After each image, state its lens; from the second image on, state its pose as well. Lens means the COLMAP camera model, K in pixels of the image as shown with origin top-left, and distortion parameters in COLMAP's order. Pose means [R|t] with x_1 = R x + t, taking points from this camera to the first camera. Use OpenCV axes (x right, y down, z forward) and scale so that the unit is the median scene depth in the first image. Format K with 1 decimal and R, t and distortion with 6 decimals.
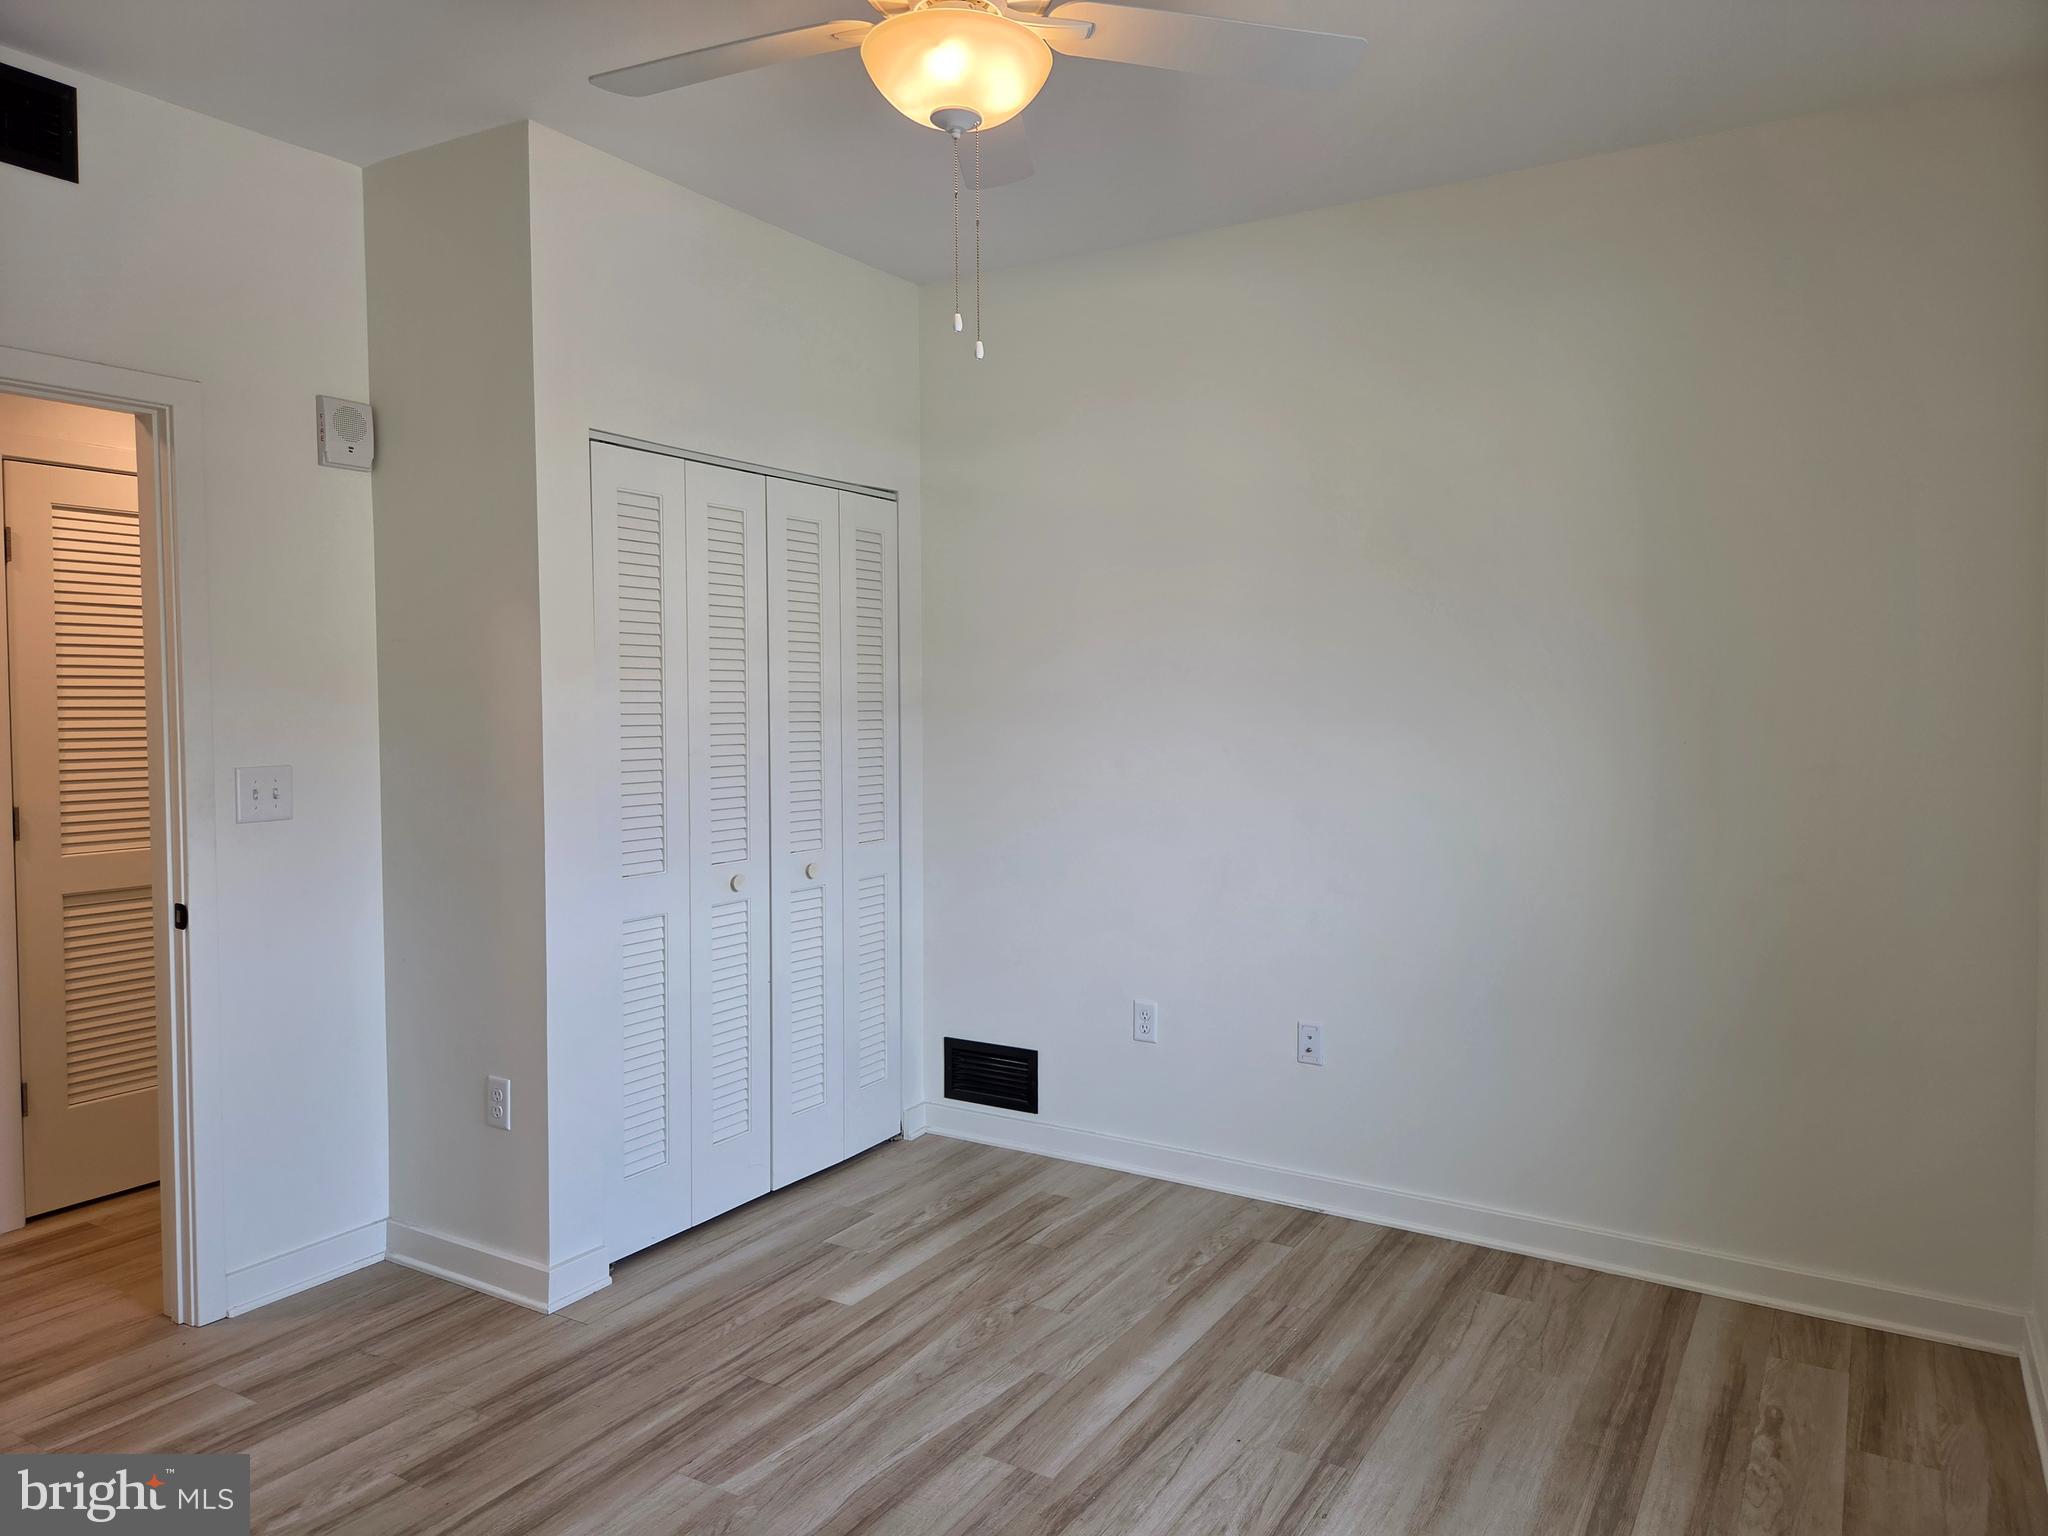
lens RADIAL K [[1381.9, 0, 1031.9], [0, 1381.9, 755.6], [0, 0, 1]] dist [0.070777, -0.057841]
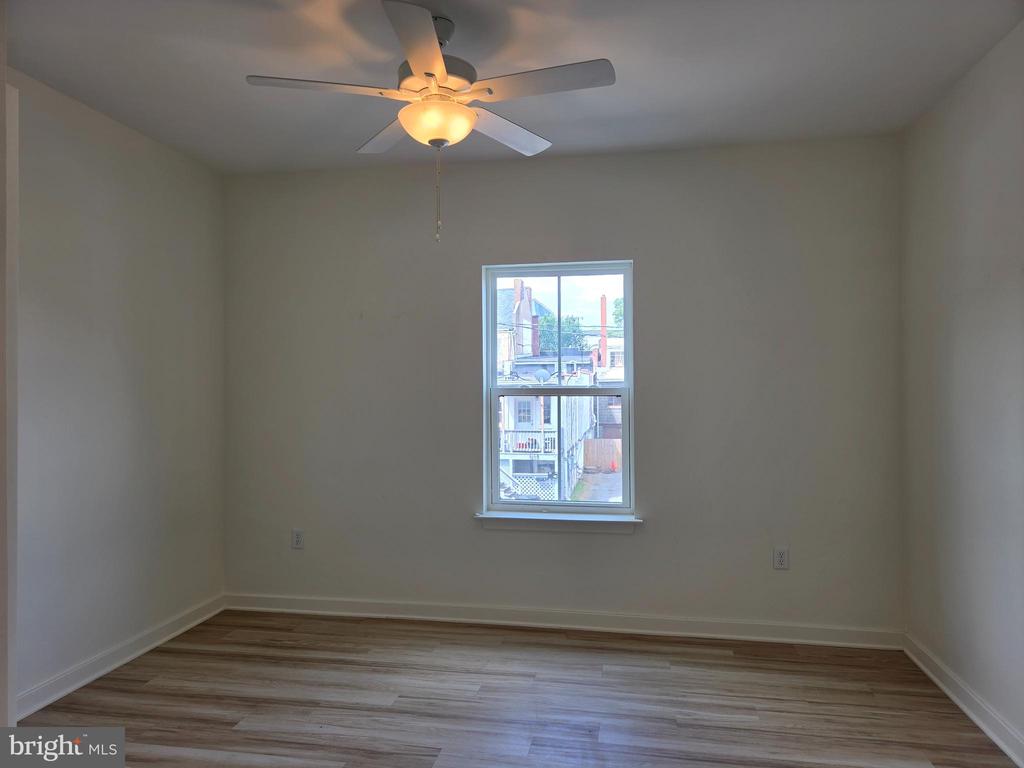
lens RADIAL K [[691.0, 0, 516.0], [0, 691.0, 377.8], [0, 0, 1]] dist [0.070777, -0.057841]
pose [[-0.355218, 0.010405, 0.934726, -0.803668], [0.046348, 0.998904, 0.006494, -0.029173], [-0.933634, 0.045630, -0.355311, 0.861753]]
